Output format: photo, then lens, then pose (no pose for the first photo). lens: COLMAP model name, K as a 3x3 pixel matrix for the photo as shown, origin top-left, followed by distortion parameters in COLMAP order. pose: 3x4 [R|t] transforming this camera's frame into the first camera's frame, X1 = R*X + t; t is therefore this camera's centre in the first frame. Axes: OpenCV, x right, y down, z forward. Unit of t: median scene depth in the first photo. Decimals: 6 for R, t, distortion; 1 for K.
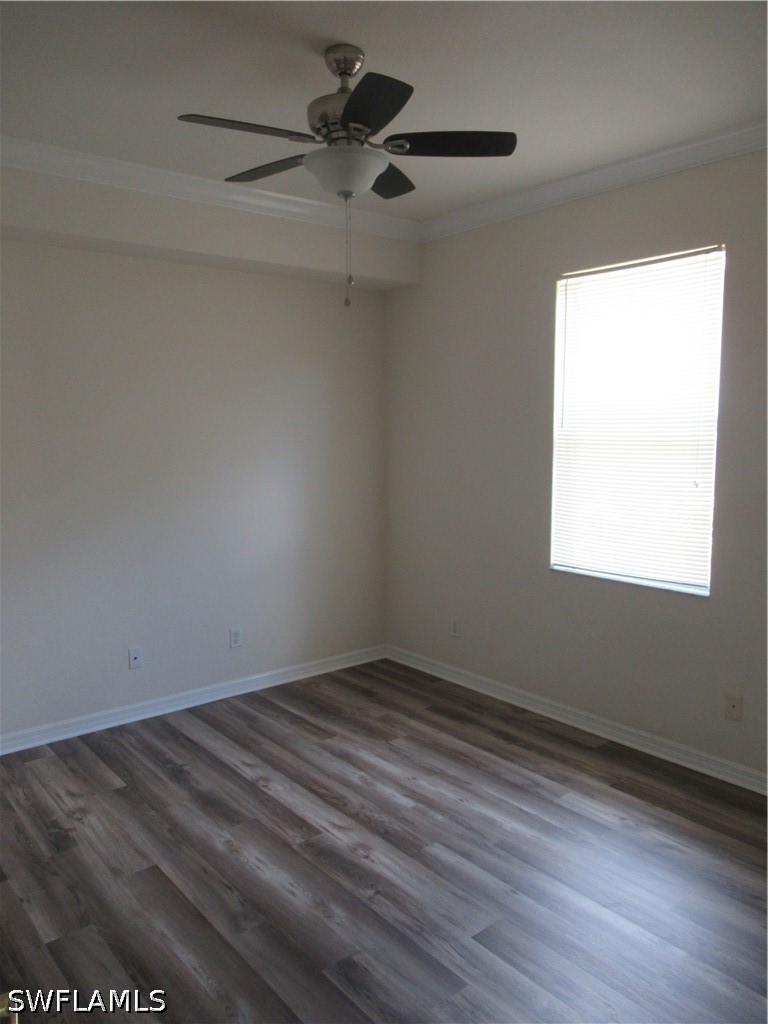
lens RADIAL K [[764.6, 0, 385.3], [0, 764.6, 512.4], [0, 0, 1]] dist [-0.009463, 0.000550]
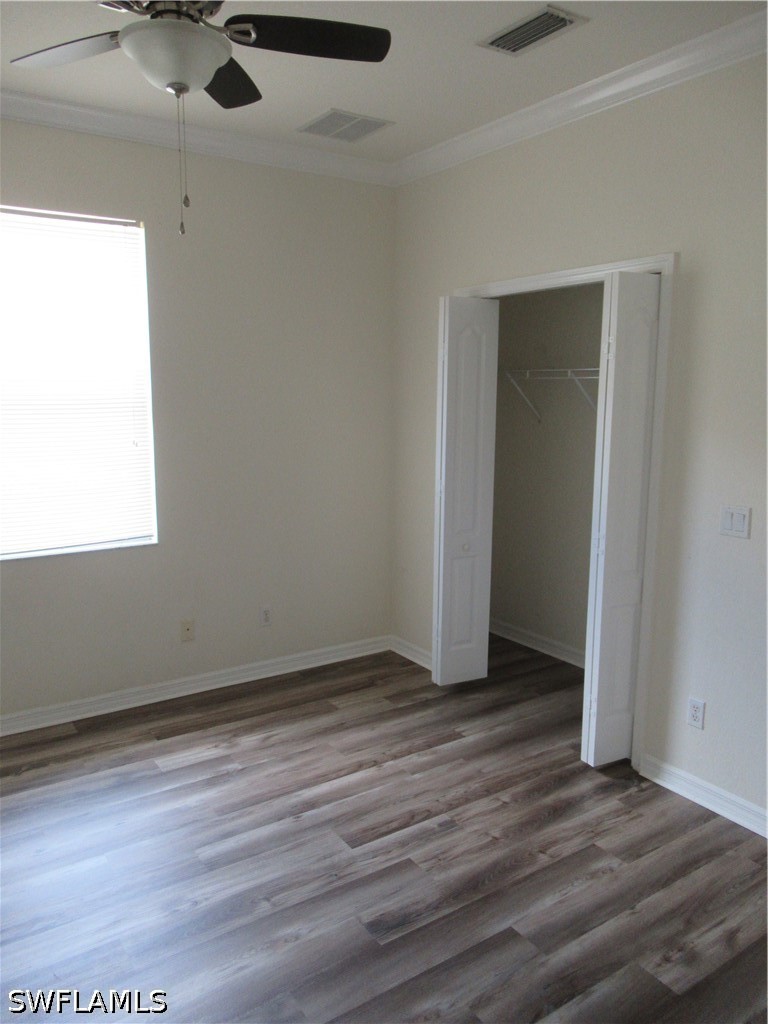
lens RADIAL K [[764.6, 0, 385.0], [0, 764.6, 511.8], [0, 0, 1]] dist [-0.009463, 0.000550]
pose [[0.092177, -0.154228, 0.983726, -0.666459], [0.106423, 0.983799, 0.144267, -0.063480], [-0.990039, 0.091393, 0.107097, 0.576529]]
